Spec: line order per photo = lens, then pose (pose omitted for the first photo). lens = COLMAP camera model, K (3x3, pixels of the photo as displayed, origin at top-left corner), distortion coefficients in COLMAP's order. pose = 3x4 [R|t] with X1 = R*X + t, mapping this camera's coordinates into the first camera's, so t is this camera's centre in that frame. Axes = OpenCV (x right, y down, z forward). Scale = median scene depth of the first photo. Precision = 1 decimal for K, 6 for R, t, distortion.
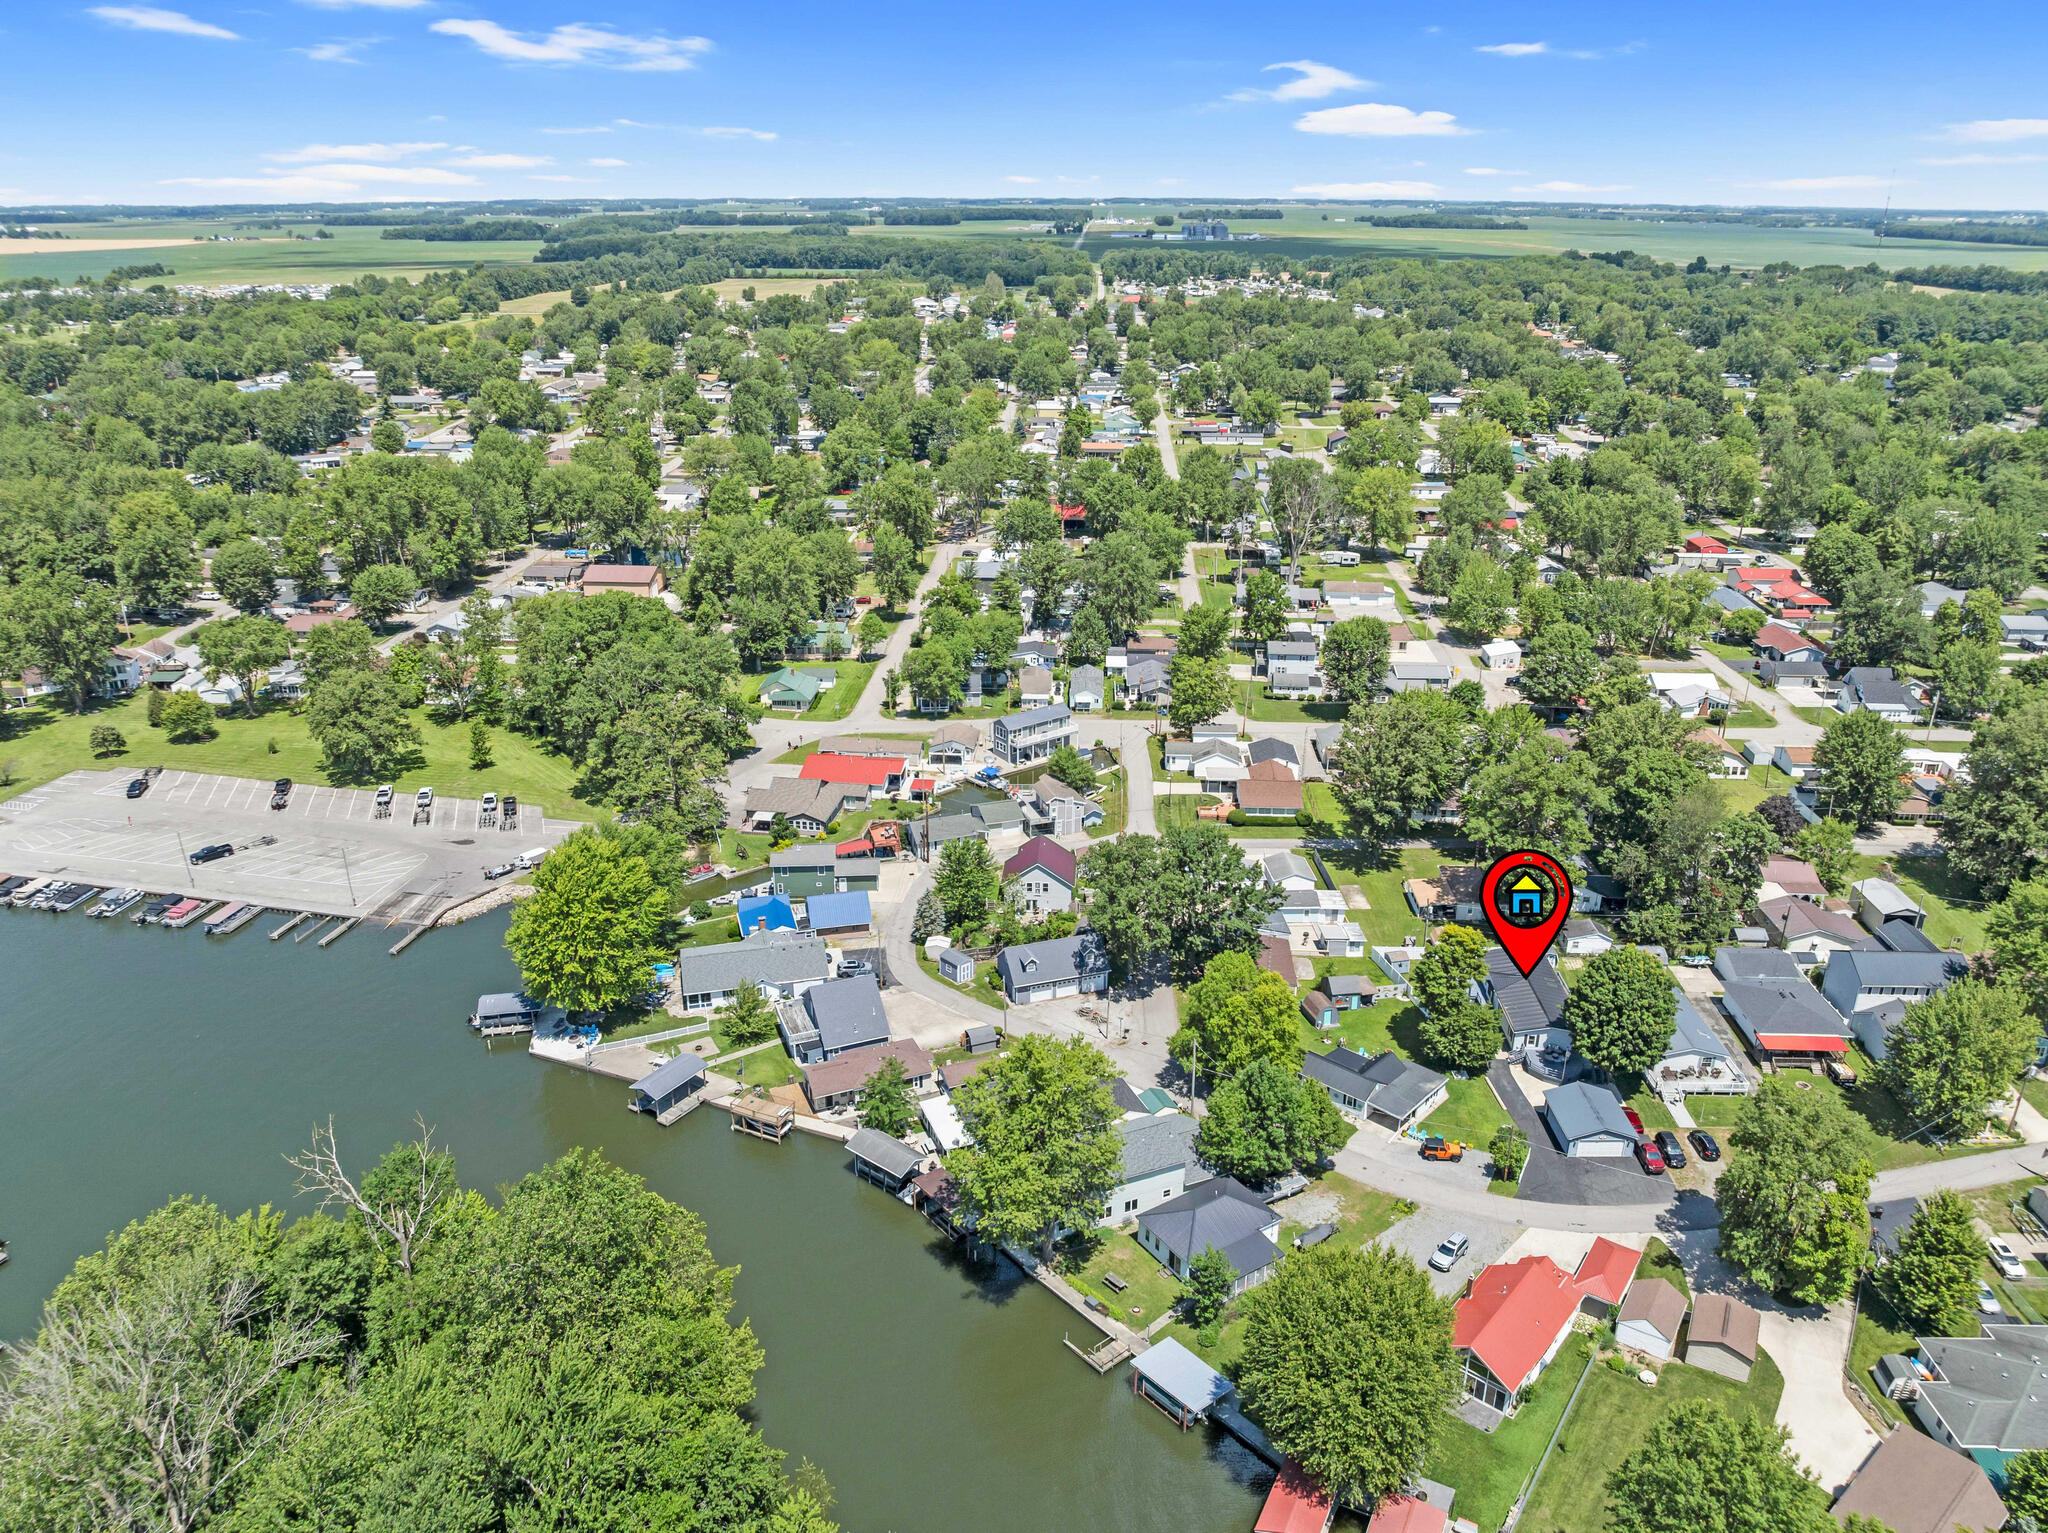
lens RADIAL K [[1458.2, 0, 1024.0], [0, 1458.2, 766.5], [0, 0, 1]] dist [-0.035740, 0.004391]
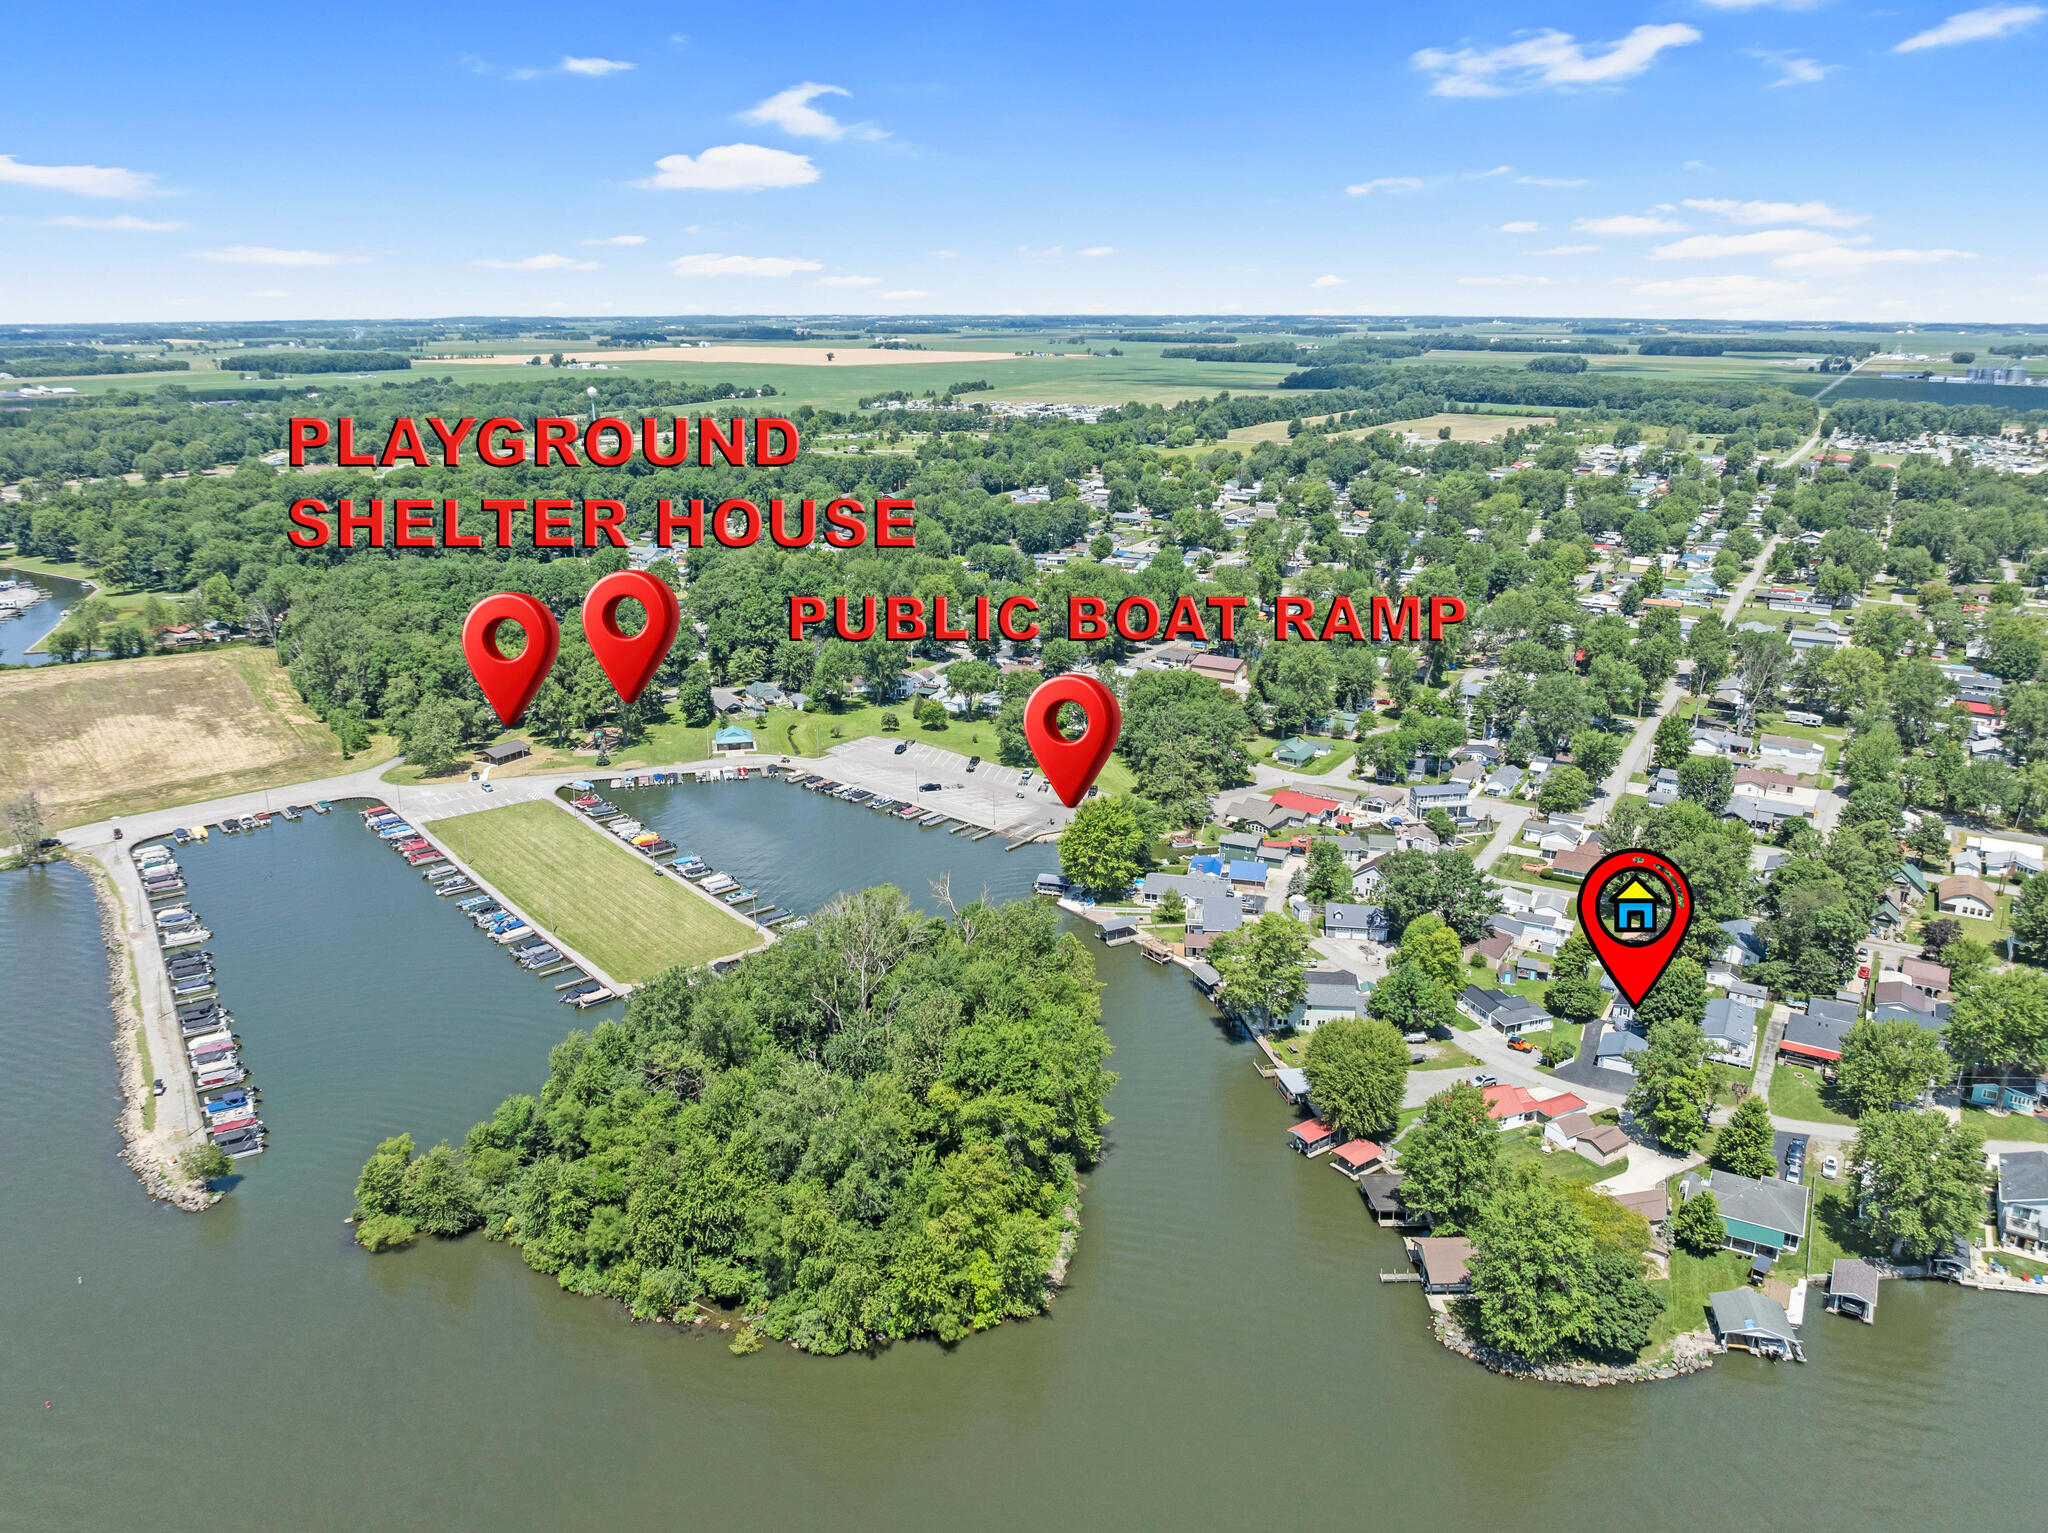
lens RADIAL K [[1448.0, 0, 1018.7], [0, 1448.0, 766.6], [0, 0, 1]] dist [-0.037656, 0.006854]
pose [[0.878537, 0.143345, -0.455658, 0.261883], [-0.174384, 0.984319, -0.026567, 0.048896], [0.444705, 0.102800, 0.889758, -0.415143]]
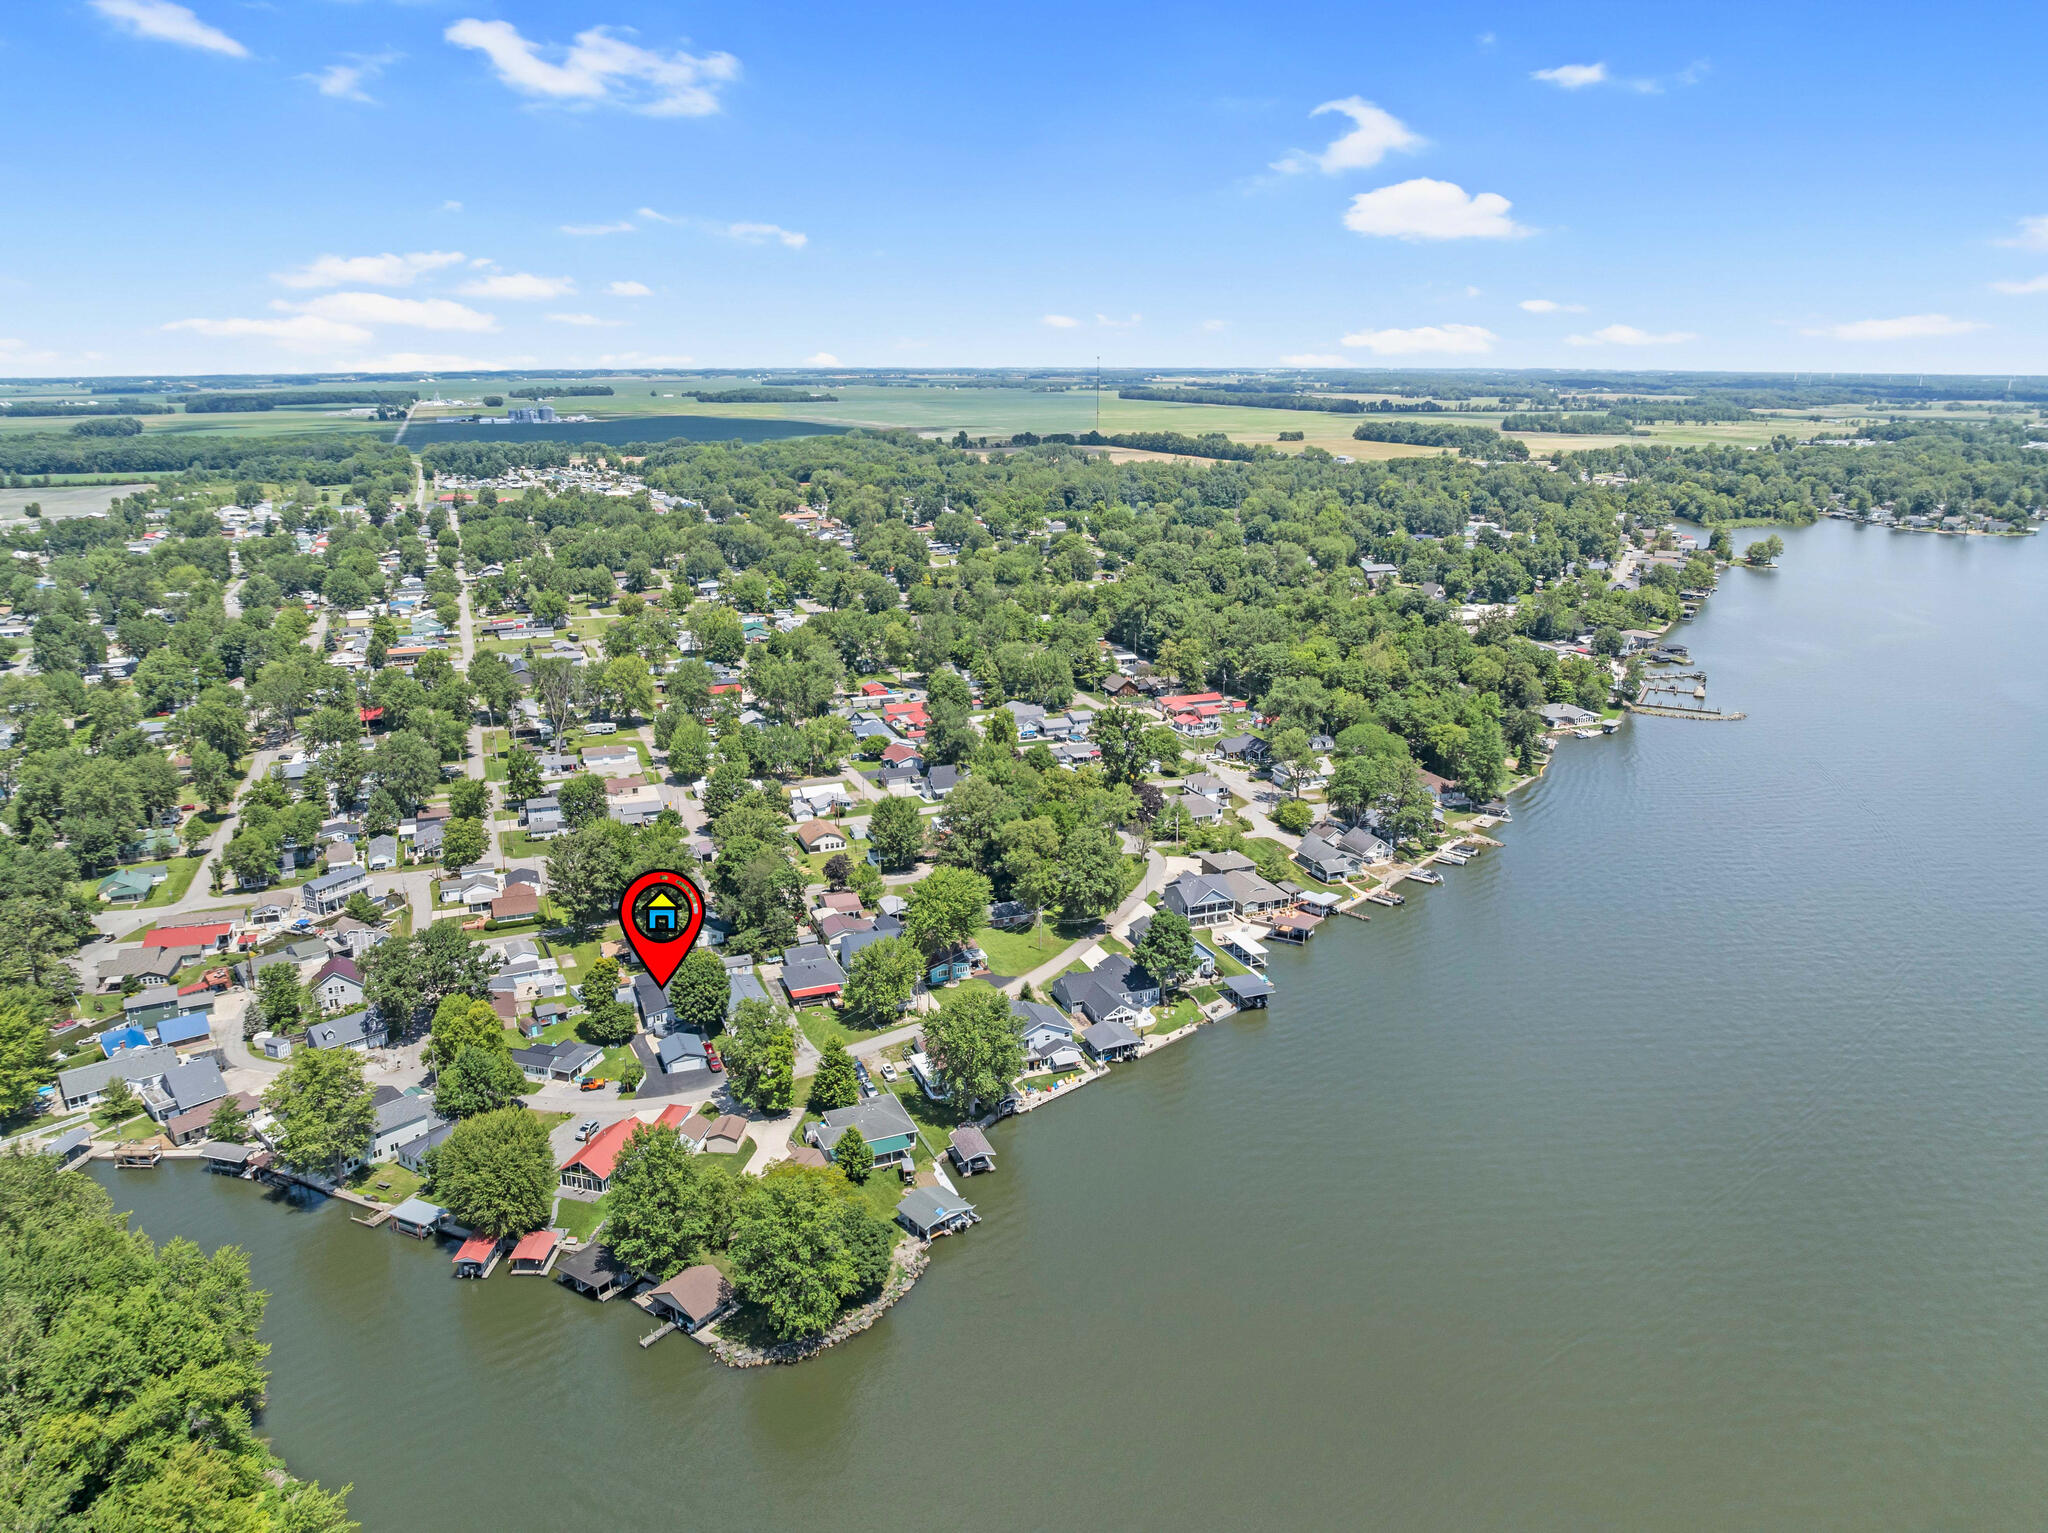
lens RADIAL K [[1448.0, 0, 1018.7], [0, 1448.0, 766.6], [0, 0, 1]] dist [-0.037656, 0.006854]
pose [[0.911405, -0.116008, 0.394821, 0.063524], [0.155710, 0.985324, -0.069929, 0.049869], [-0.380915, 0.125212, 0.916093, -0.413480]]
